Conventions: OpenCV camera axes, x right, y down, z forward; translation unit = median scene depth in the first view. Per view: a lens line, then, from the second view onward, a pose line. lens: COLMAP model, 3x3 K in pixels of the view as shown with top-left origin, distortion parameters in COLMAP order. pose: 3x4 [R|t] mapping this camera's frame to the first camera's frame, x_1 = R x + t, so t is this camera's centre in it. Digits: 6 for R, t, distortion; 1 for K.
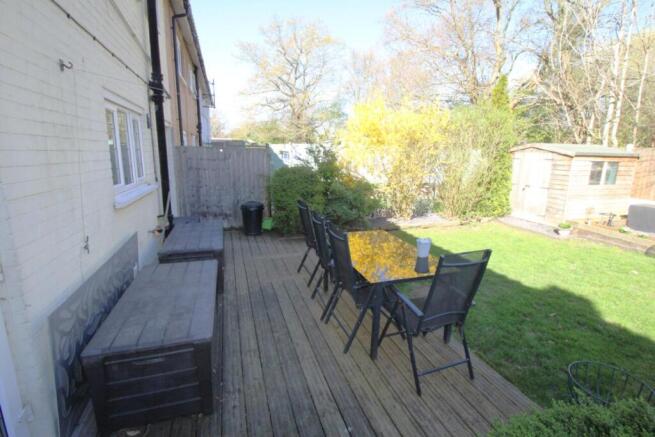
lens RADIAL K [[303.3, 0, 334.5], [0, 303.3, 213.0], [0, 0, 1]] dist [0.003684, -0.016164]
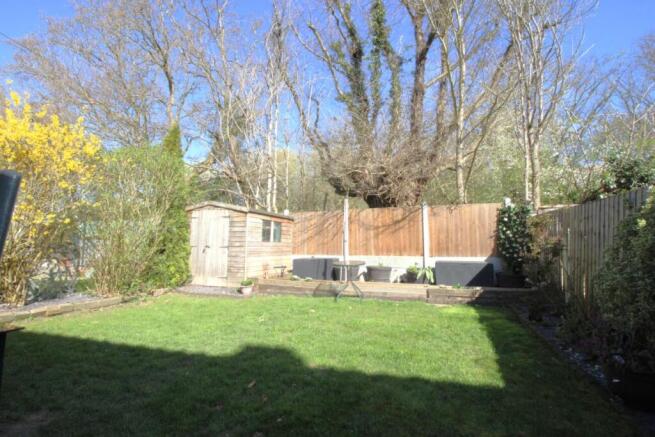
lens RADIAL K [[303.3, 0, 334.5], [0, 303.3, 213.0], [0, 0, 1]] dist [0.003684, -0.016164]
pose [[0.581417, 0.082912, 0.809370, 0.127954], [0.159916, 0.963743, -0.213602, 0.070840], [-0.797735, 0.253623, 0.547078, 0.194605]]
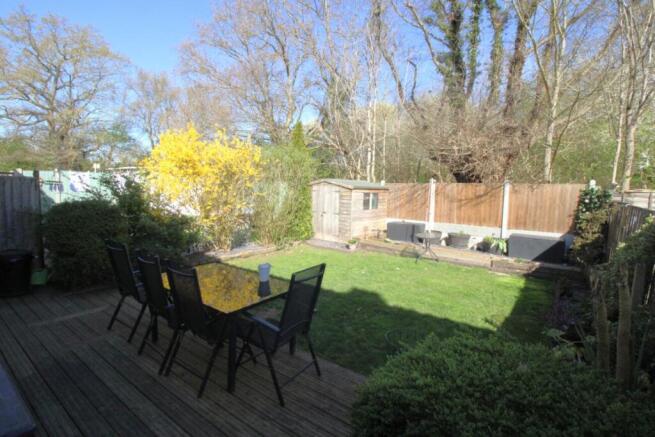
lens RADIAL K [[303.3, 0, 334.5], [0, 303.3, 213.0], [0, 0, 1]] dist [0.003684, -0.016164]
pose [[0.809527, -0.040876, 0.585658, -0.055184], [0.099369, 0.992720, -0.068066, 0.000340], [-0.578612, 0.113298, 0.807695, -0.021757]]
